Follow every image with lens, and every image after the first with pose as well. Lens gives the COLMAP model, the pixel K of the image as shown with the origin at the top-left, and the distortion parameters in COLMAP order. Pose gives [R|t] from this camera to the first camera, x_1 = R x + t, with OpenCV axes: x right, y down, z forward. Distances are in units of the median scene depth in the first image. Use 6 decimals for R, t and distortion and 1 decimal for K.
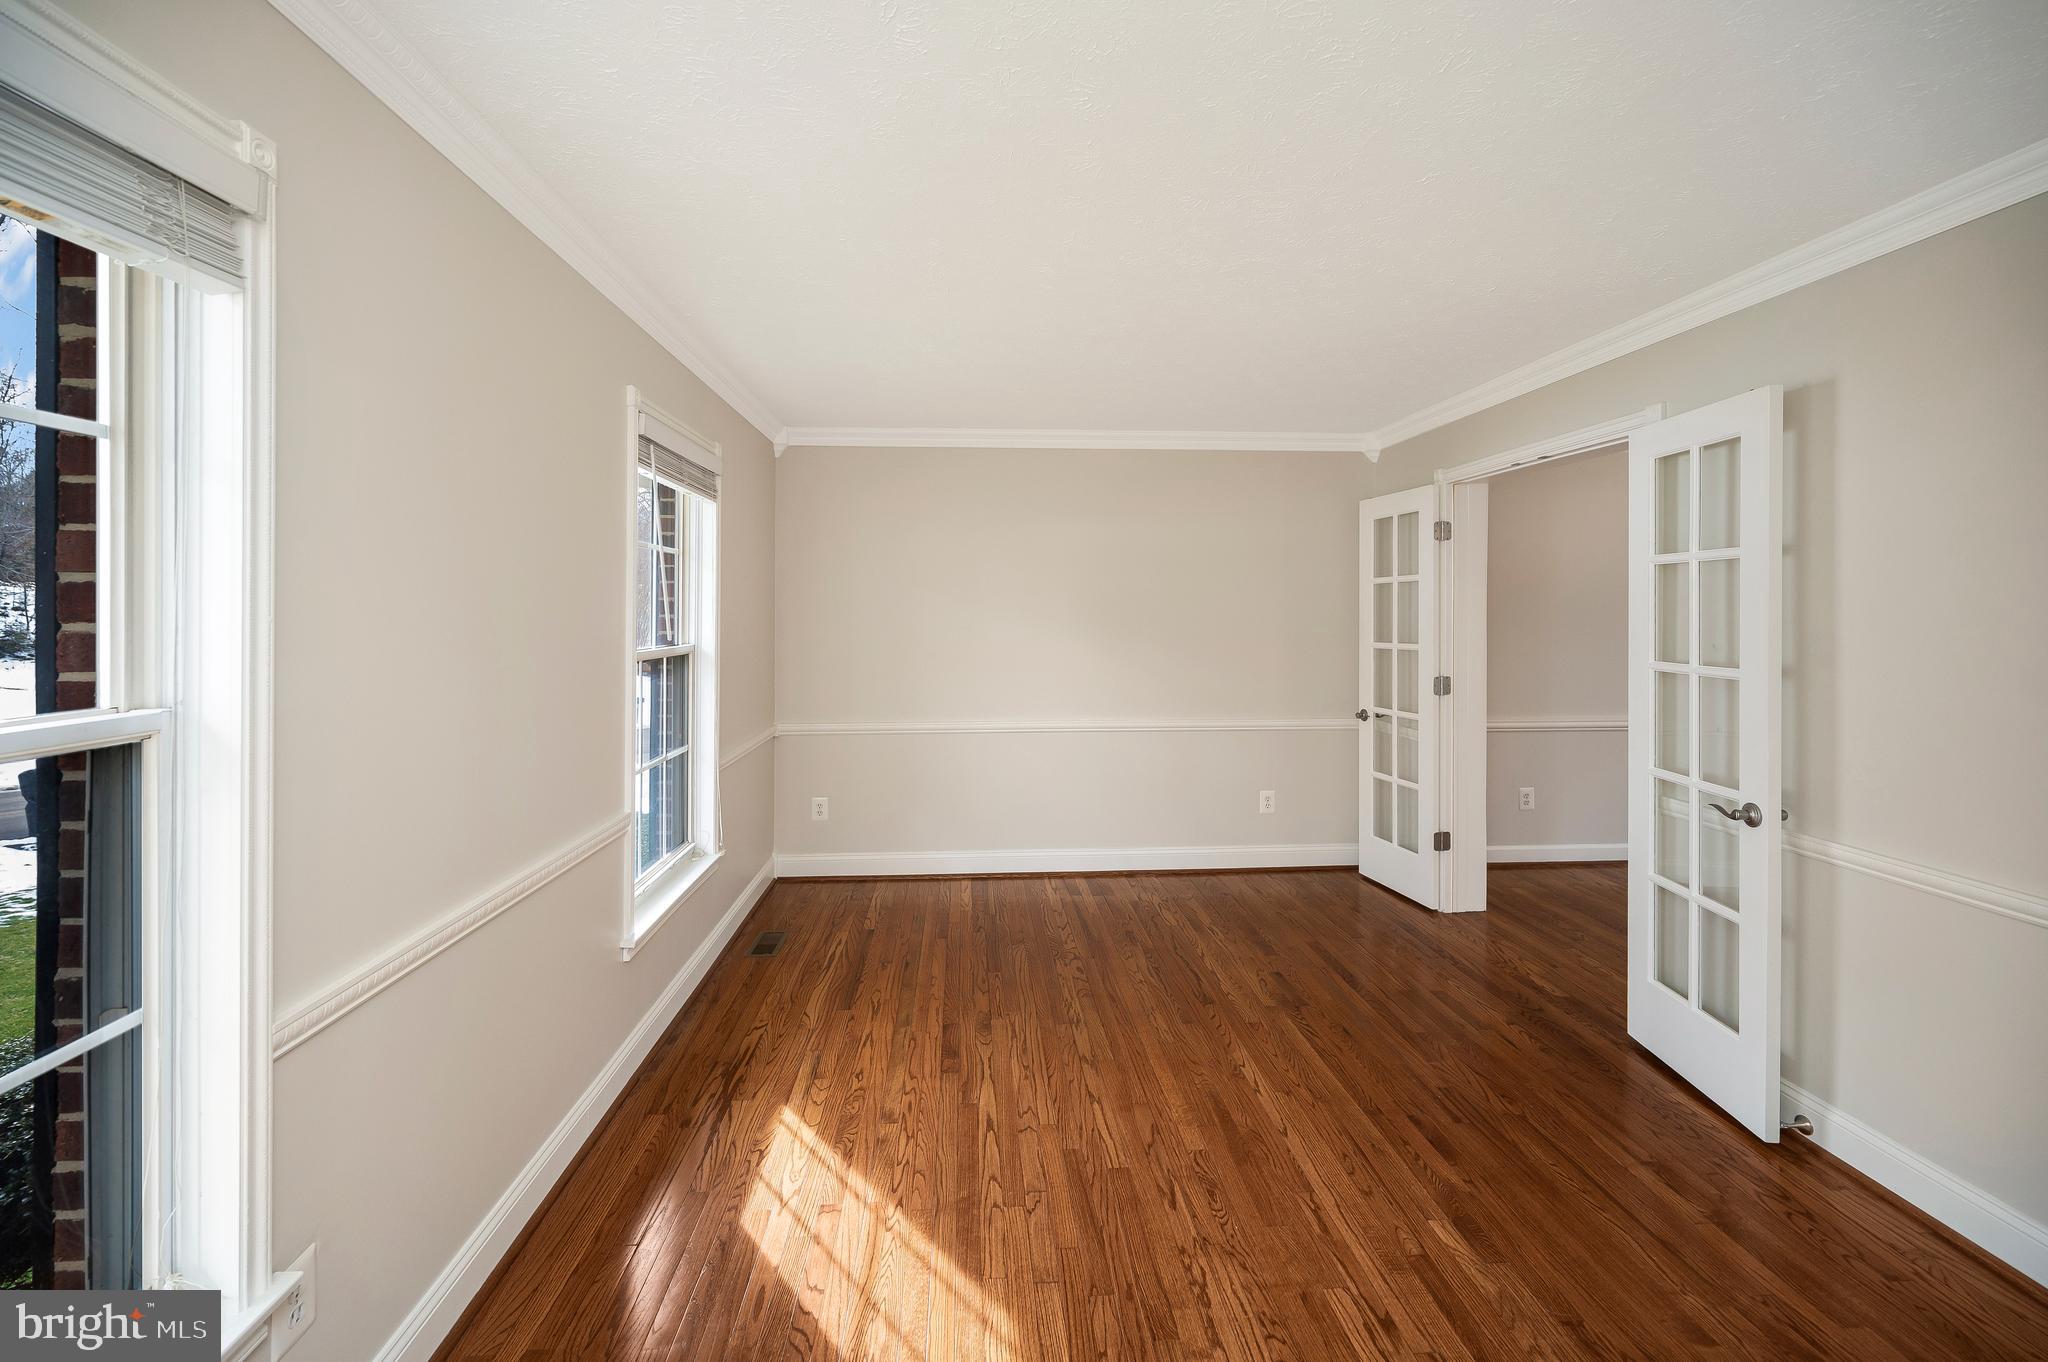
lens RADIAL K [[844.0, 0, 1025.4], [0, 844.0, 612.5], [0, 0, 1]] dist [0.000840, 0.000209]
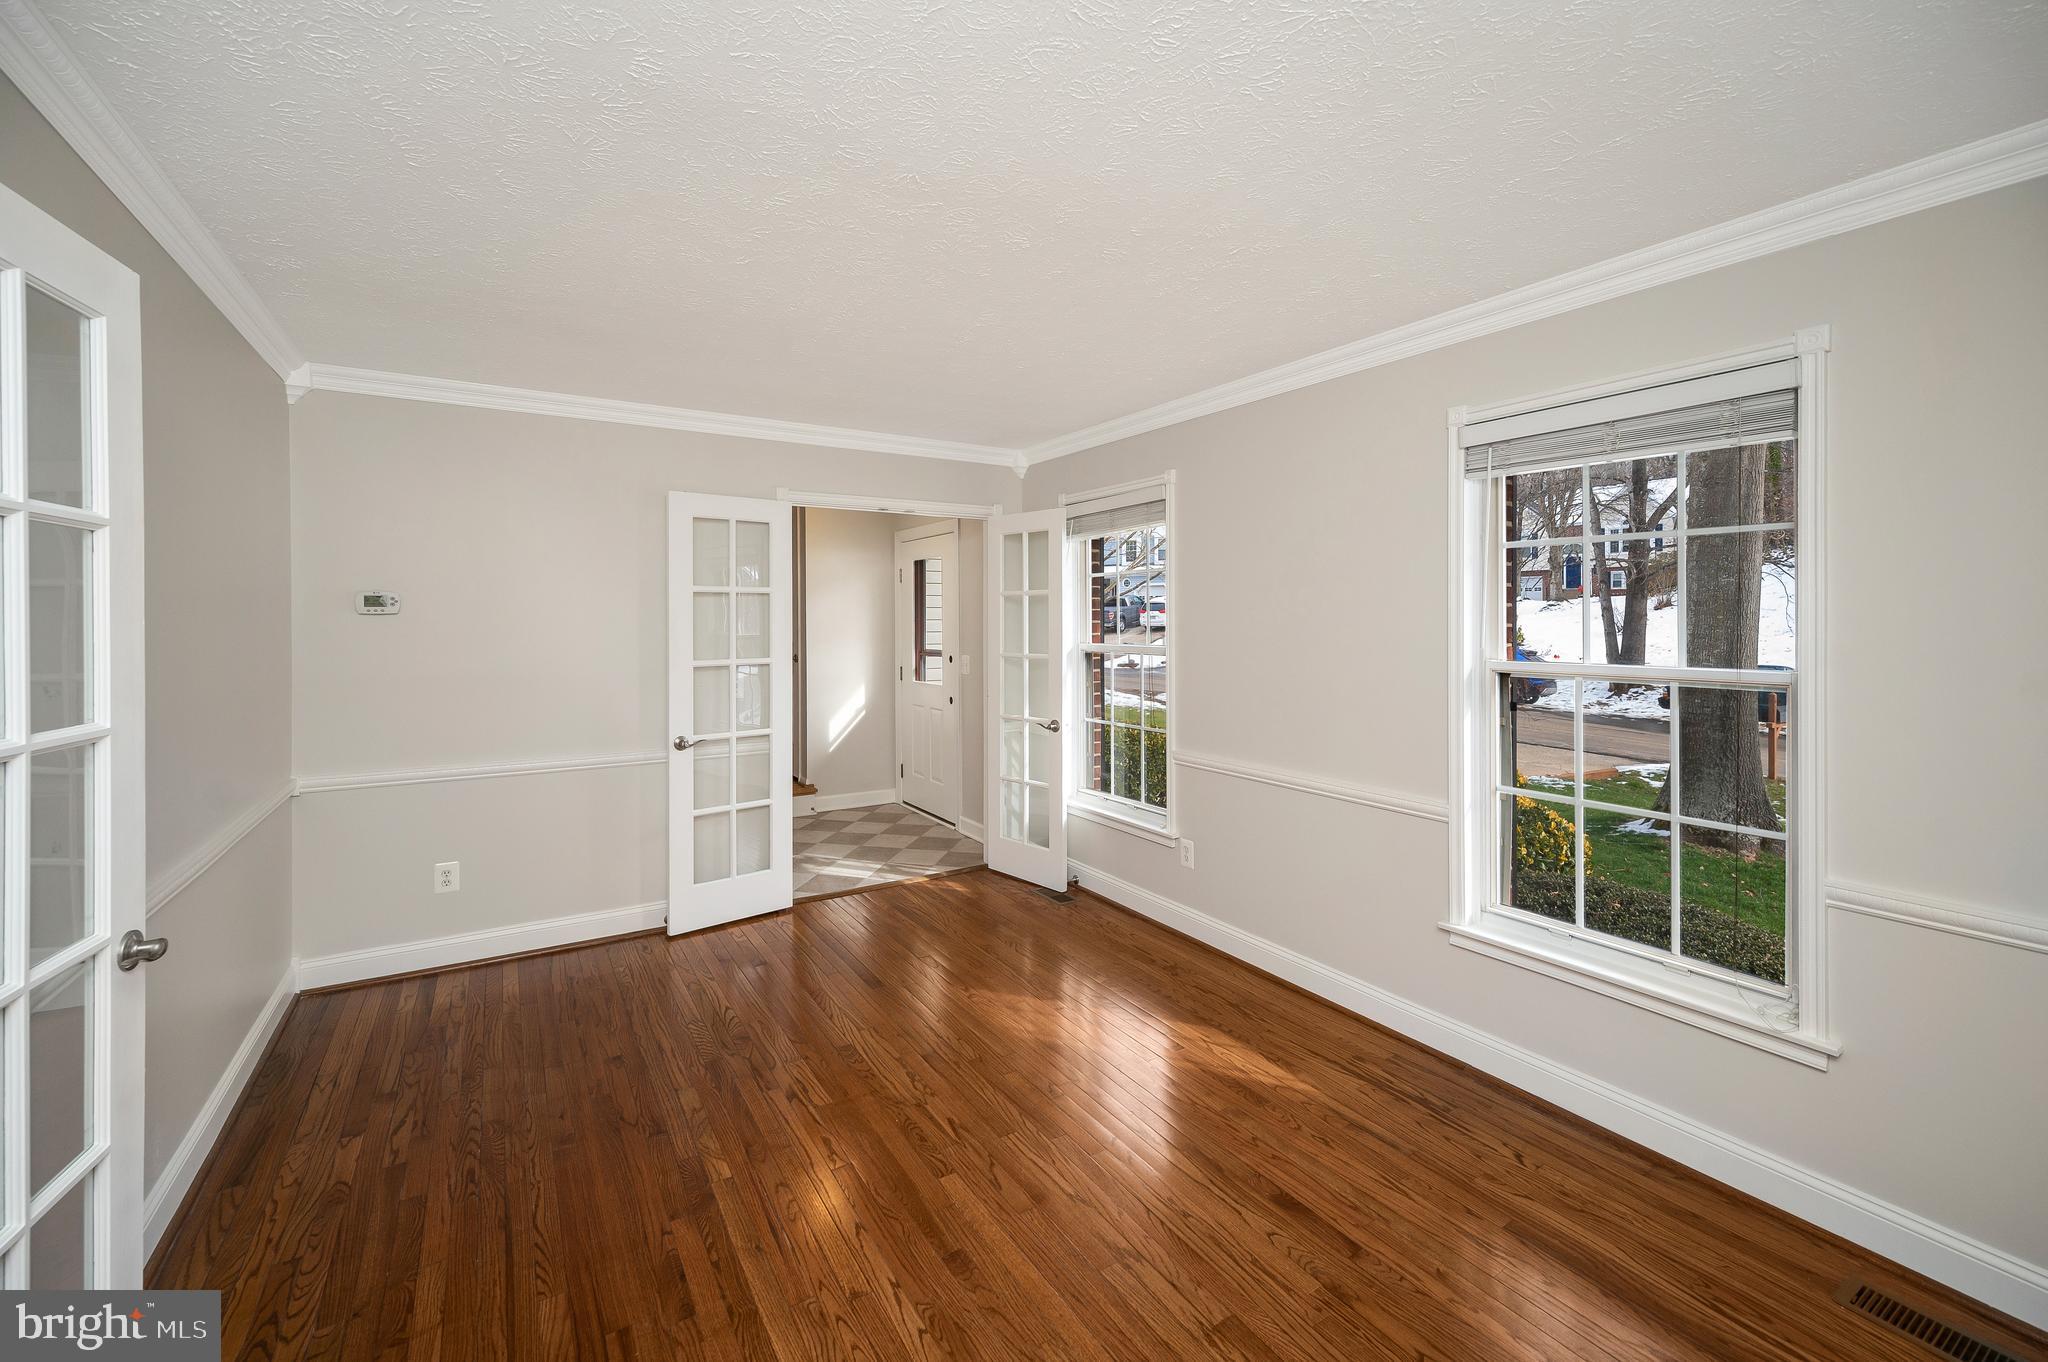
lens RADIAL K [[844.0, 0, 1027.0], [0, 844.0, 613.0], [0, 0, 1]] dist [0.000840, 0.000209]
pose [[-0.880907, -0.001478, -0.473287, 0.582365], [-0.000781, 0.999998, -0.001670, -0.009260], [0.473289, -0.001101, -0.880907, 1.900262]]
